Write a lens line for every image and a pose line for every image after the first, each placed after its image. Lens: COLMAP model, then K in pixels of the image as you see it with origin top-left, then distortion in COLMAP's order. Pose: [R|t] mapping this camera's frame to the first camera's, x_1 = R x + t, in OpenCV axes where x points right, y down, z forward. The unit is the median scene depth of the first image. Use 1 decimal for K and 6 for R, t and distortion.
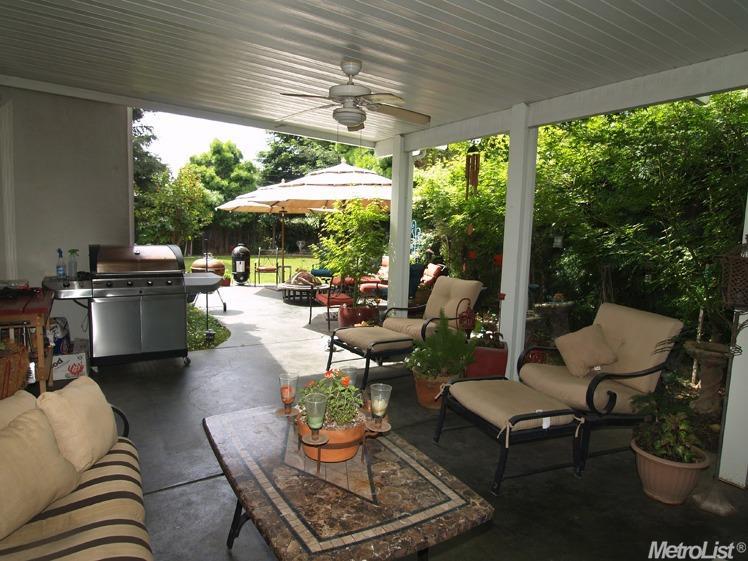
lens RADIAL K [[479.4, 0, 373.9], [0, 479.4, 280.4], [0, 0, 1]] dist [-0.003004, -0.001198]
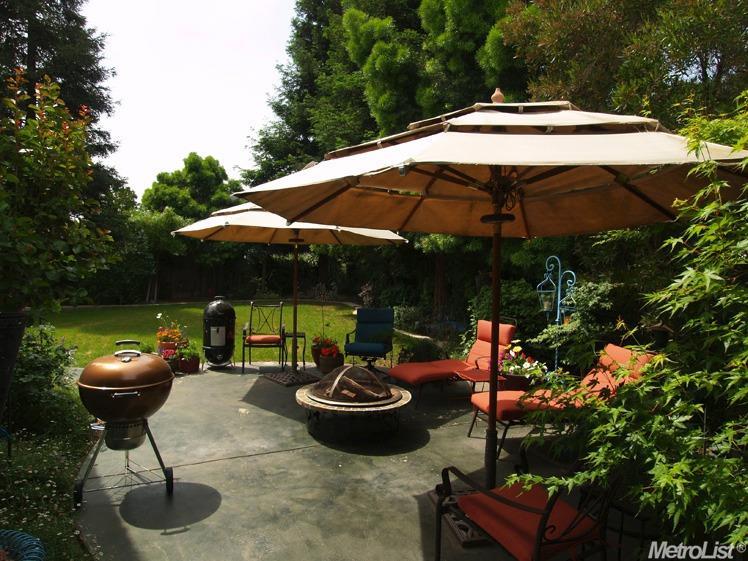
lens RADIAL K [[479.4, 0, 373.7], [0, 479.4, 281.9], [0, 0, 1]] dist [-0.003004, -0.001198]
pose [[0.999410, 0.002547, 0.034264, -0.065946], [-0.000054, 0.997365, -0.072552, -0.030191], [-0.034358, 0.072507, 0.996776, 0.246121]]
